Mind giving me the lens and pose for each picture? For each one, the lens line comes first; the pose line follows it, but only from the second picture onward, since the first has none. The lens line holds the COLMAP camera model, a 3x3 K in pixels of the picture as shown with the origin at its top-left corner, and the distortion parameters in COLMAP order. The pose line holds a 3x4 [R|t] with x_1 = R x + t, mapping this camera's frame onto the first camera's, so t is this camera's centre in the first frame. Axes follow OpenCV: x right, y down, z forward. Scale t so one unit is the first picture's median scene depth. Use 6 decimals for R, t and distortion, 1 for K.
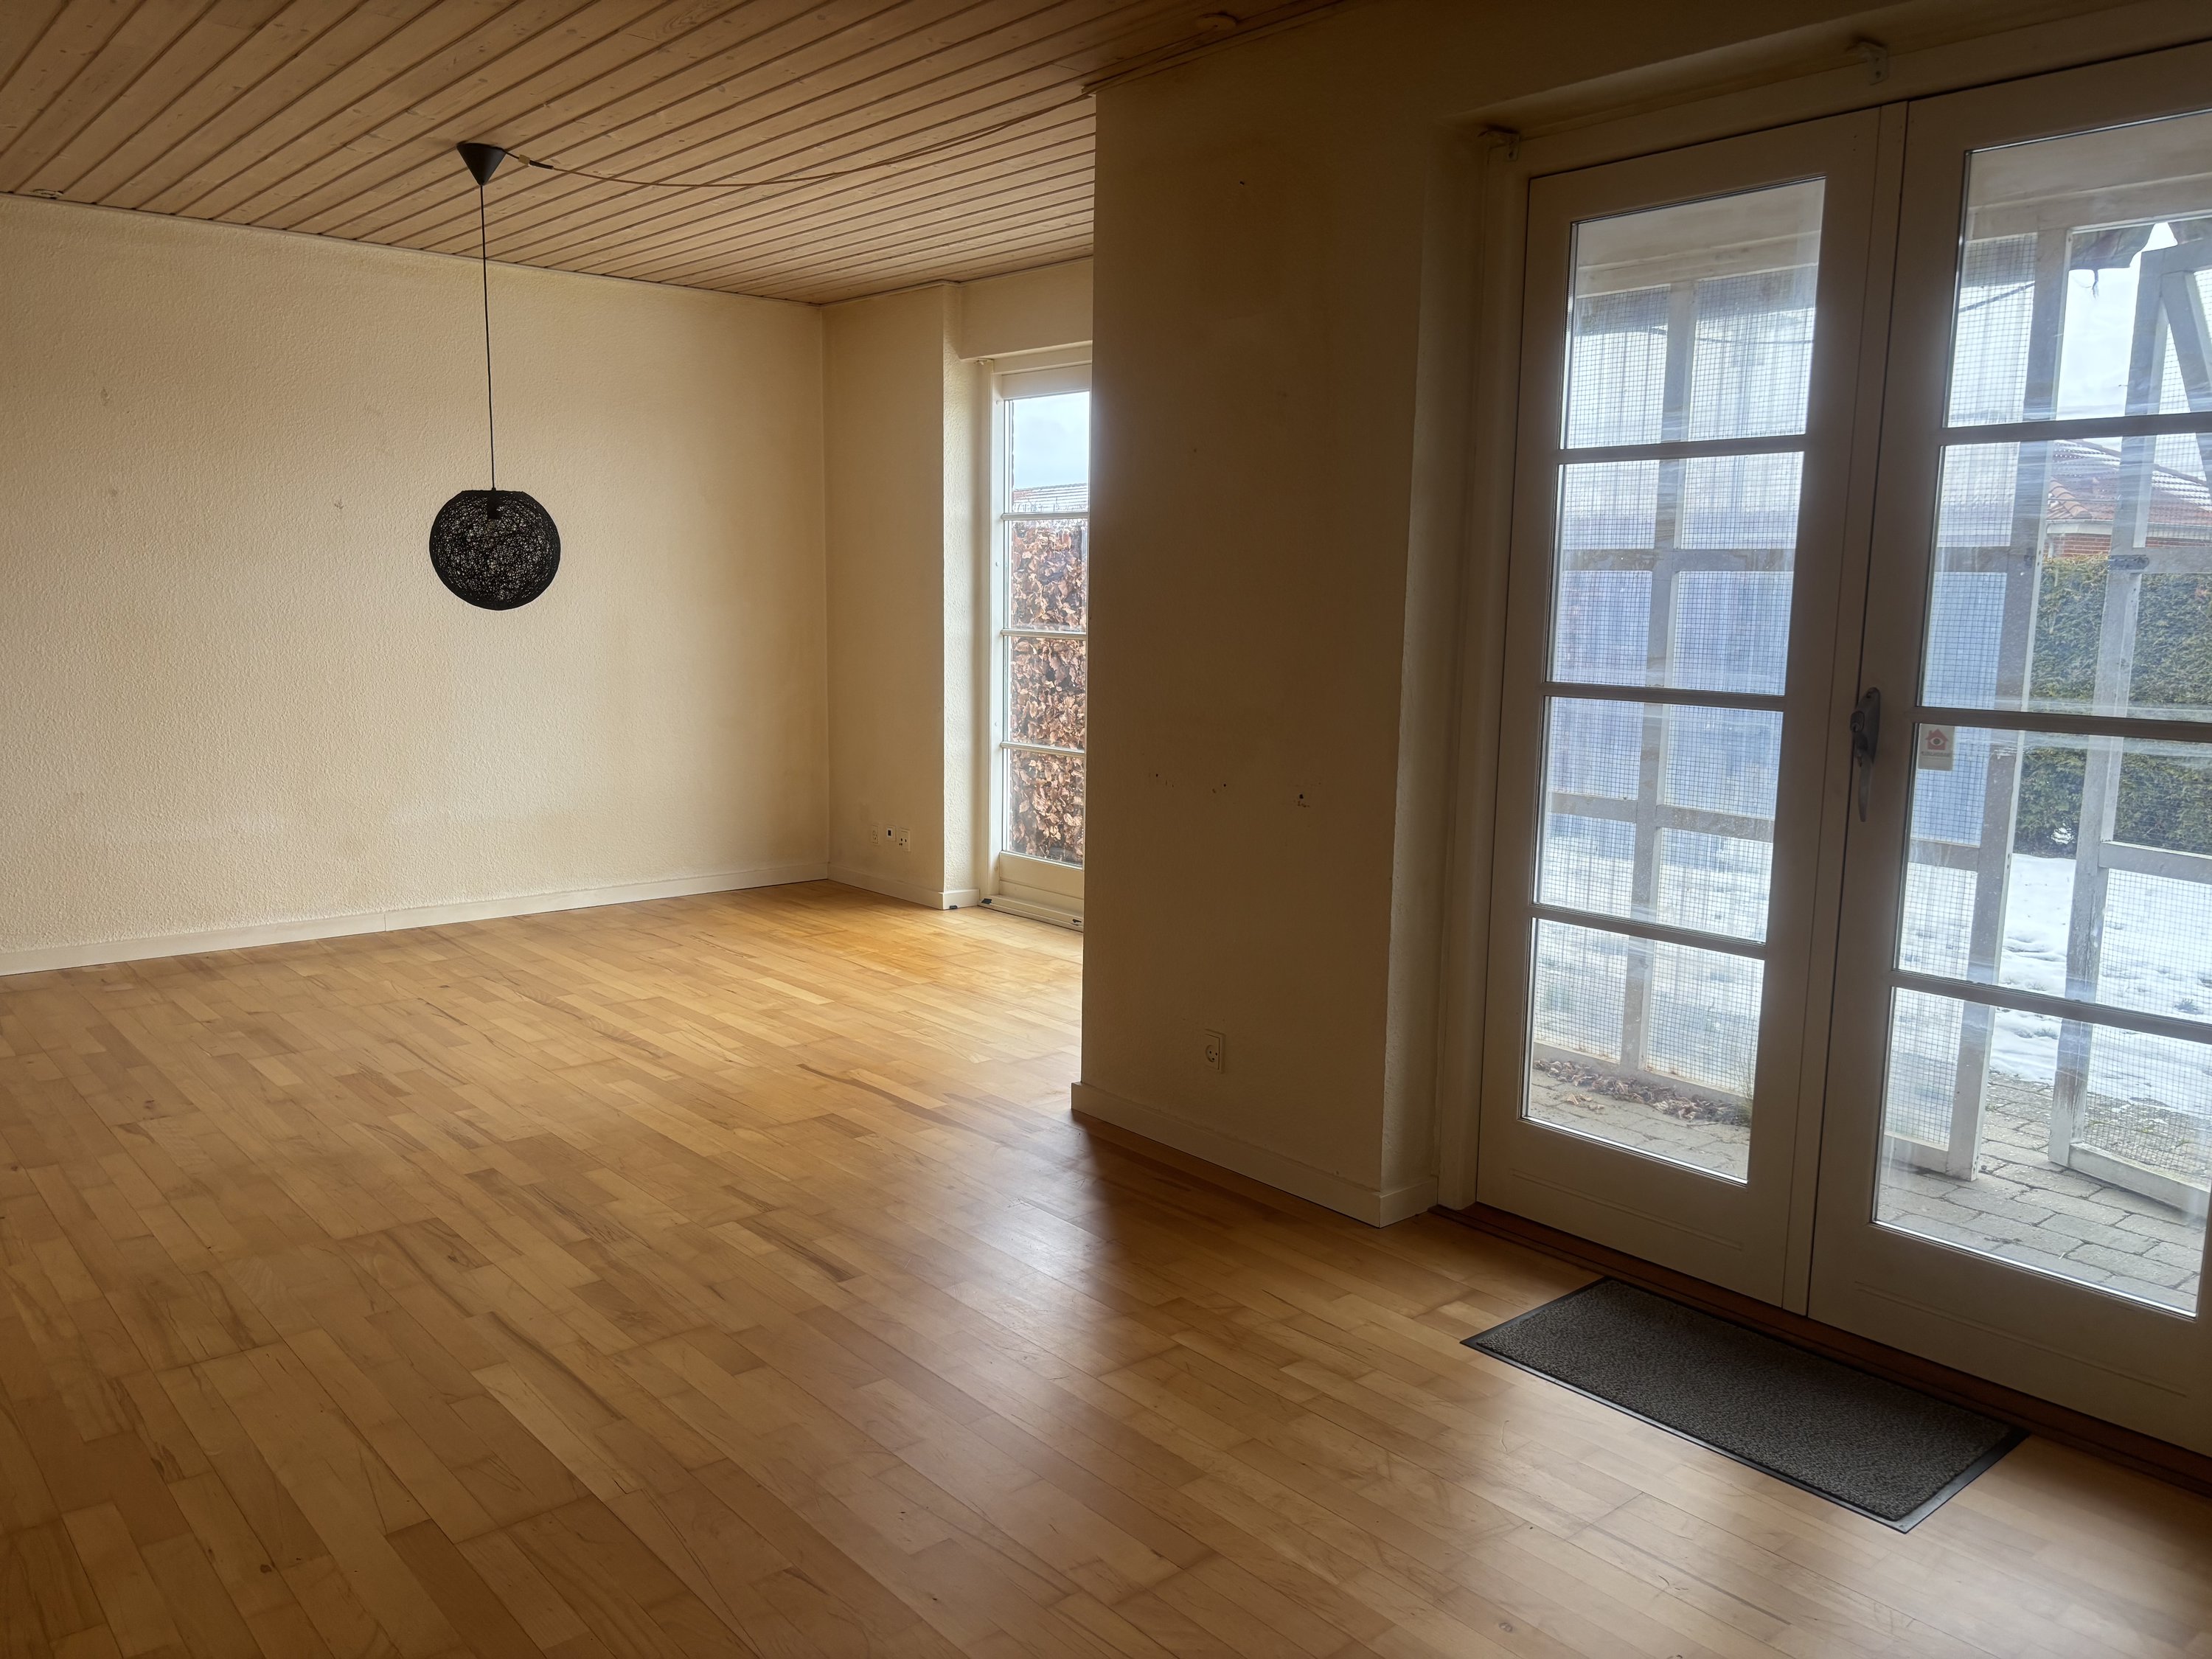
lens RADIAL K [[1676.3, 0, 1106.0], [0, 1676.3, 829.5], [0, 0, 1]] dist [0.019715, -0.002676]
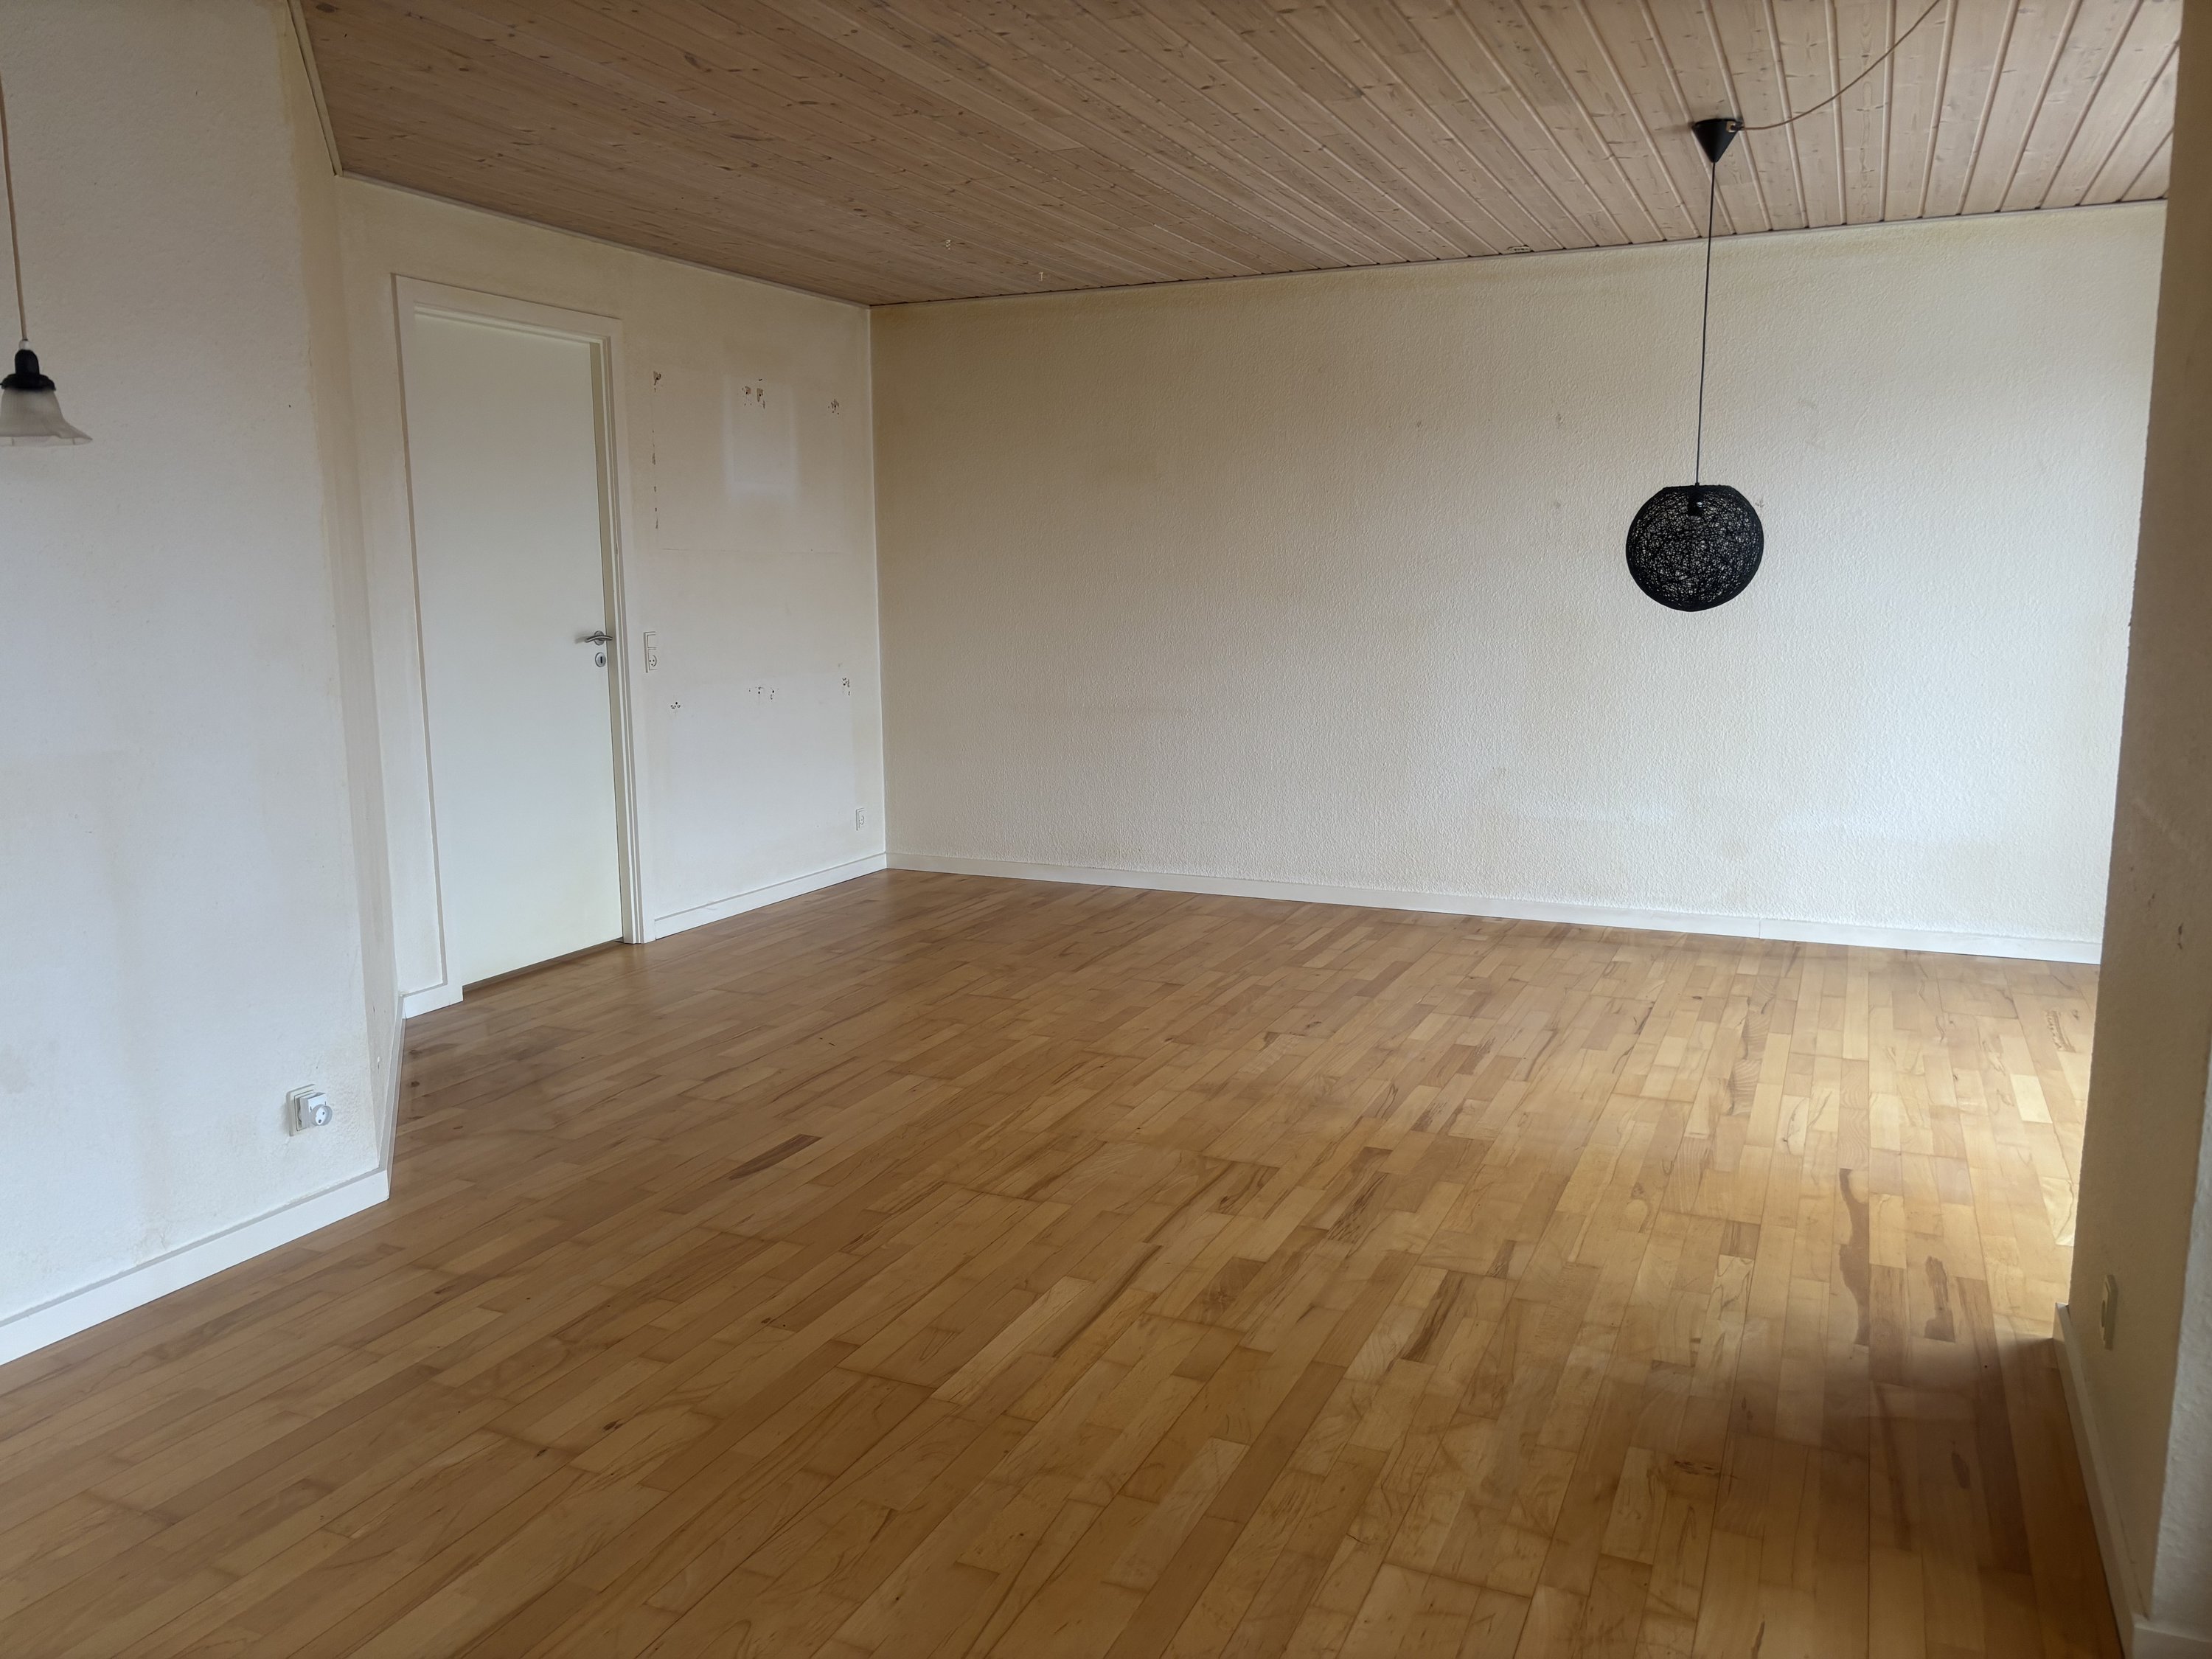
lens RADIAL K [[1684.5, 0, 1106.0], [0, 1684.5, 829.5], [0, 0, 1]] dist [0.056950, -0.083742]
pose [[0.426932, 0.121754, -0.896049, 0.410694], [-0.120876, 0.989686, 0.076884, -0.046262], [0.896168, 0.075486, 0.437246, 0.325058]]
